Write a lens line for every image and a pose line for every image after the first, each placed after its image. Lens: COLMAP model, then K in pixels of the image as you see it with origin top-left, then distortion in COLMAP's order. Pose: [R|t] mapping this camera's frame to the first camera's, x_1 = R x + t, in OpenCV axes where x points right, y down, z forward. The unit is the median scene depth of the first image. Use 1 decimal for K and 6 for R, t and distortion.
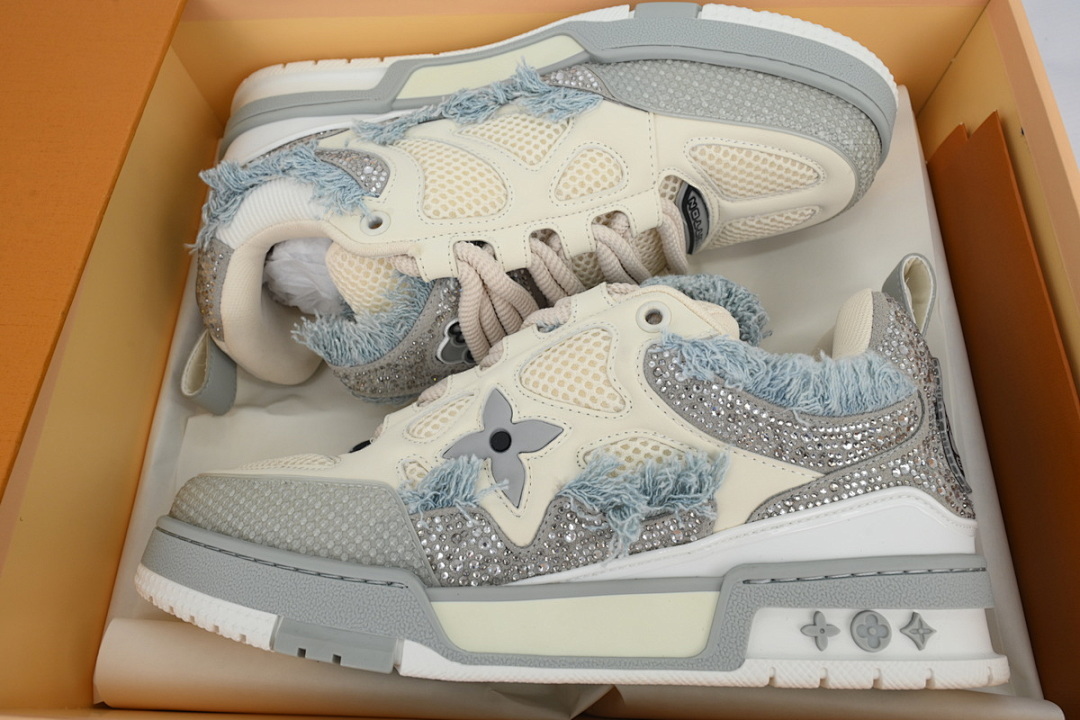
lens RADIAL K [[788.0, 0, 540.0], [0, 788.0, 360.0], [0, 0, 1]] dist [0.000718, -0.001235]
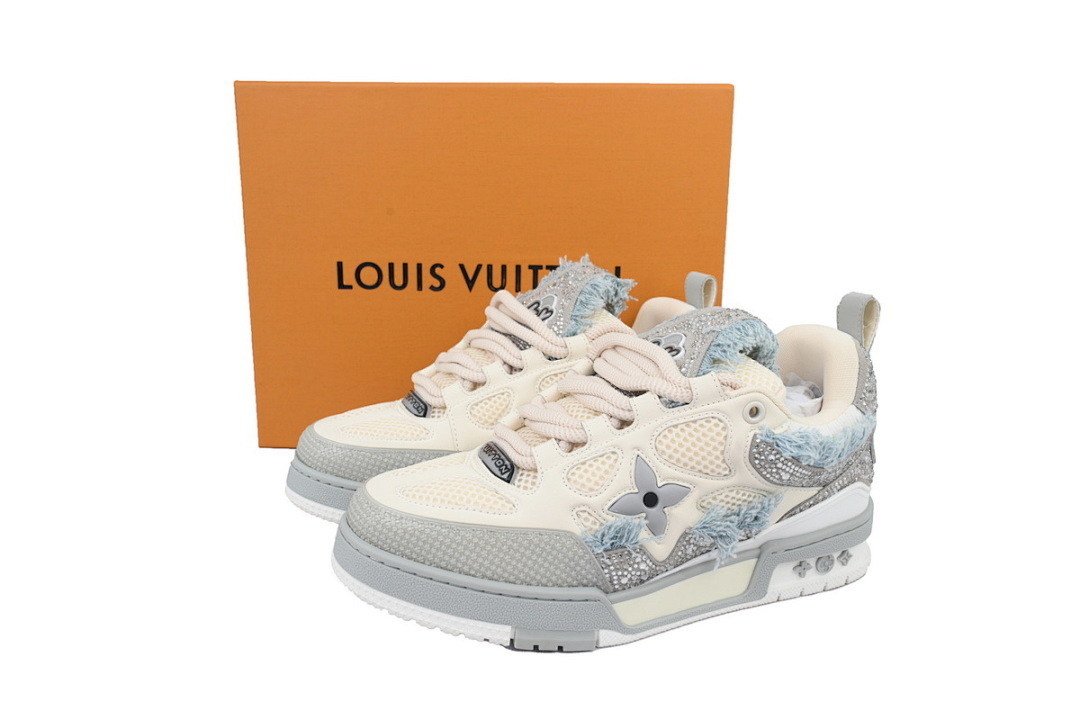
lens RADIAL K [[788.0, 0, 540.0], [0, 788.0, 360.0], [0, 0, 1]] dist [0.000718, -0.001235]
pose [[0.921333, -0.101441, 0.375307, -0.781064], [-0.113945, 0.852508, 0.510144, -0.862640], [-0.371701, -0.512777, 0.773885, 0.080134]]
